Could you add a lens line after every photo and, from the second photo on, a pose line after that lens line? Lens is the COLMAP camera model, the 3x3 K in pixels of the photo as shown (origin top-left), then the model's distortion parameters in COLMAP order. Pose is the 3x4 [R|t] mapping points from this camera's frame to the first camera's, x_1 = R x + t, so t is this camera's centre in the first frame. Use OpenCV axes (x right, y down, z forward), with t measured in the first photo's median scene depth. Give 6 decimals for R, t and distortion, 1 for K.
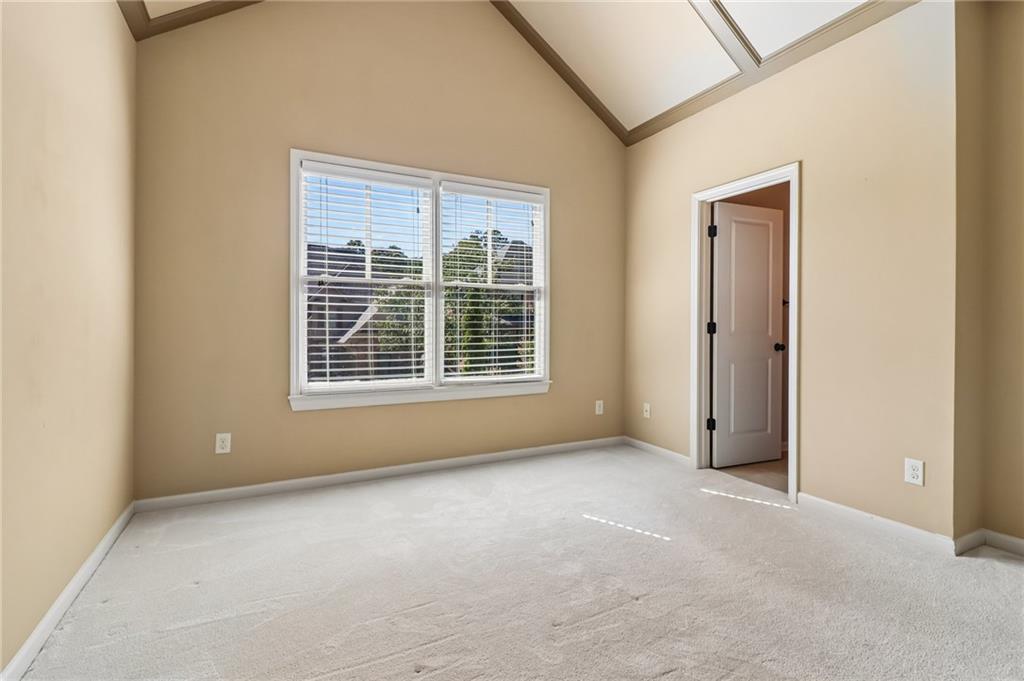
lens RADIAL K [[469.2, 0, 504.3], [0, 469.2, 325.9], [0, 0, 1]] dist [0.004381, -0.000097]
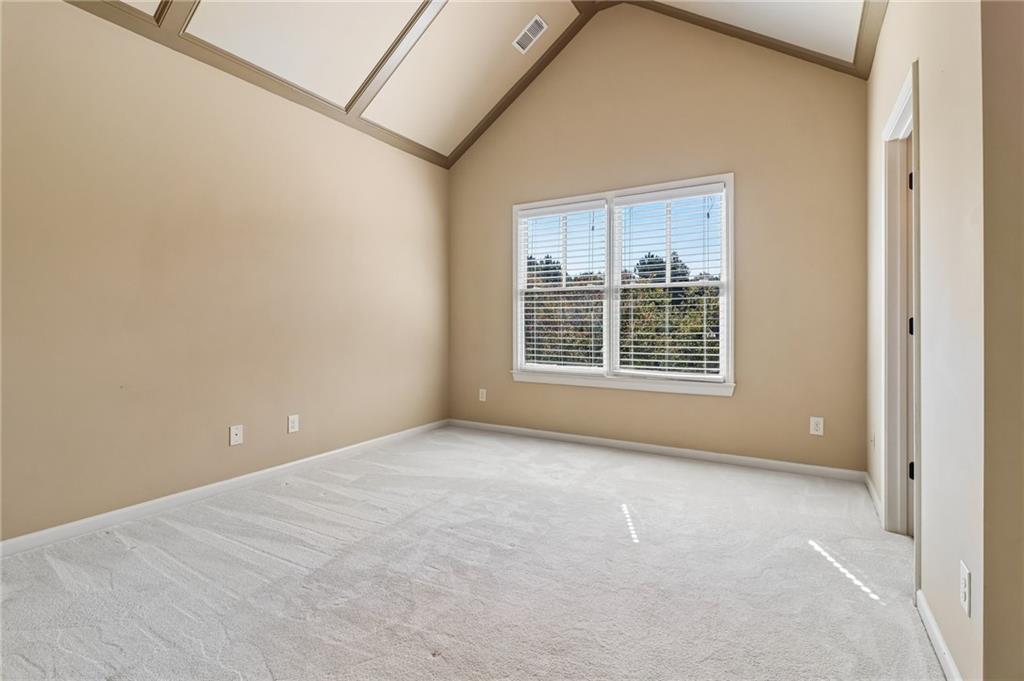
lens RADIAL K [[474.5, 0, 529.5], [0, 474.5, 321.3], [0, 0, 1]] dist [-0.002124, -0.000604]
pose [[0.551941, -0.002890, -0.833878, 0.735006], [0.004873, 0.999988, -0.000241, -0.006475], [0.833869, -0.003930, 0.551948, 0.184750]]
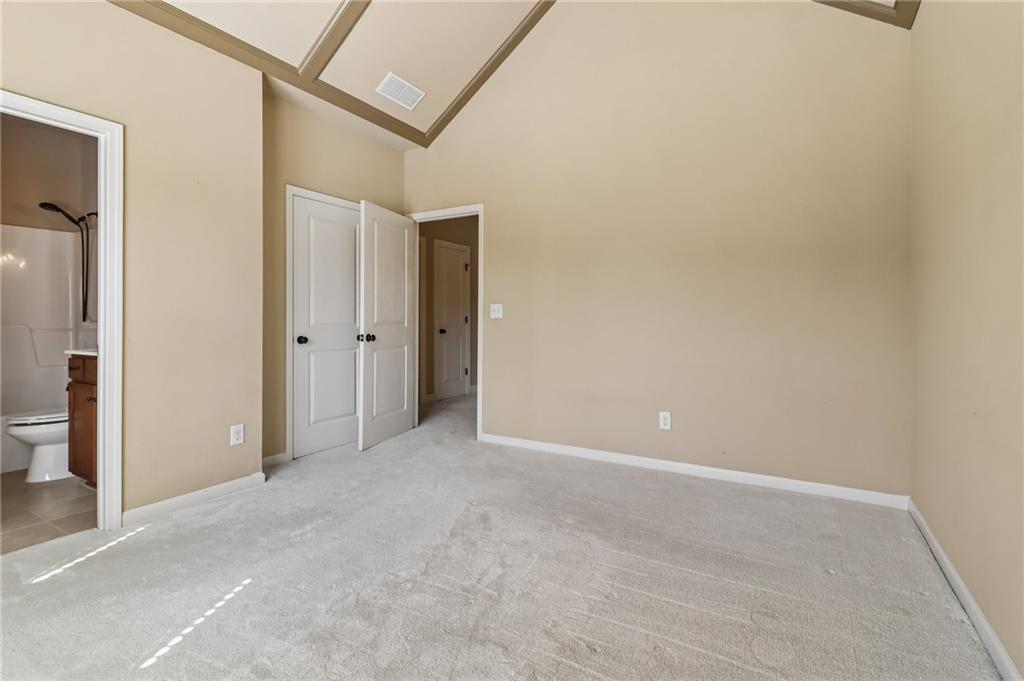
lens RADIAL K [[474.5, 0, 529.5], [0, 474.5, 321.3], [0, 0, 1]] dist [-0.002124, -0.000604]
pose [[-0.559220, -0.012380, 0.828927, -0.423026], [-0.007108, 0.999923, 0.010139, -0.008427], [-0.828989, -0.000222, -0.559265, 0.734148]]
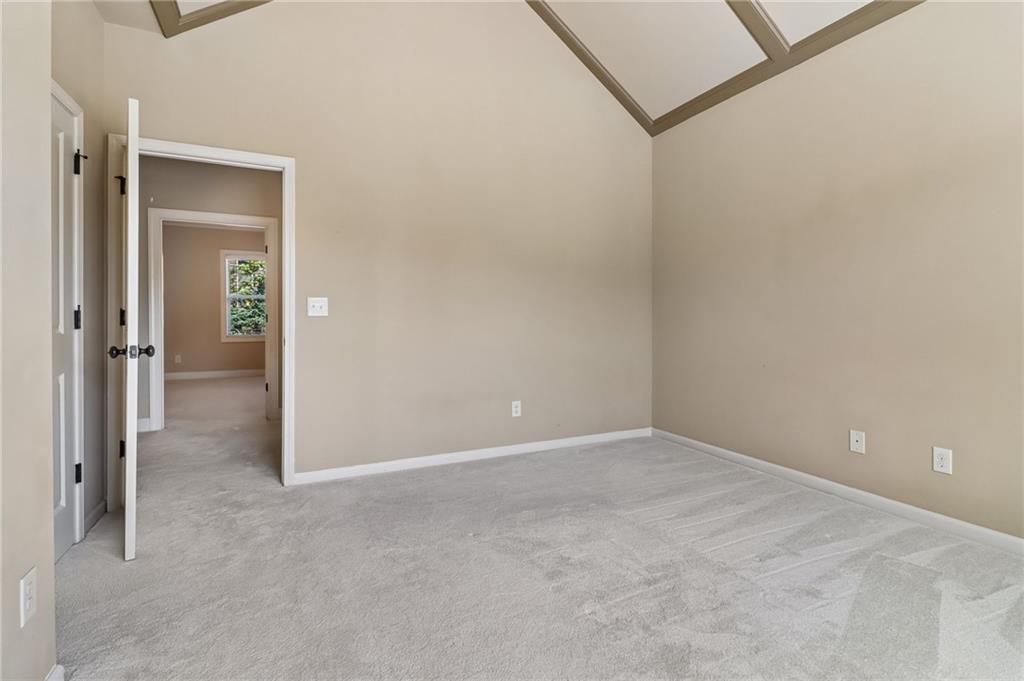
lens RADIAL K [[474.5, 0, 529.5], [0, 474.5, 321.3], [0, 0, 1]] dist [-0.002124, -0.000604]
pose [[-0.999984, -0.005484, -0.001087, 0.219159], [-0.005488, 0.999978, 0.003740, 0.000820], [0.001066, 0.003746, -0.999992, 1.044930]]
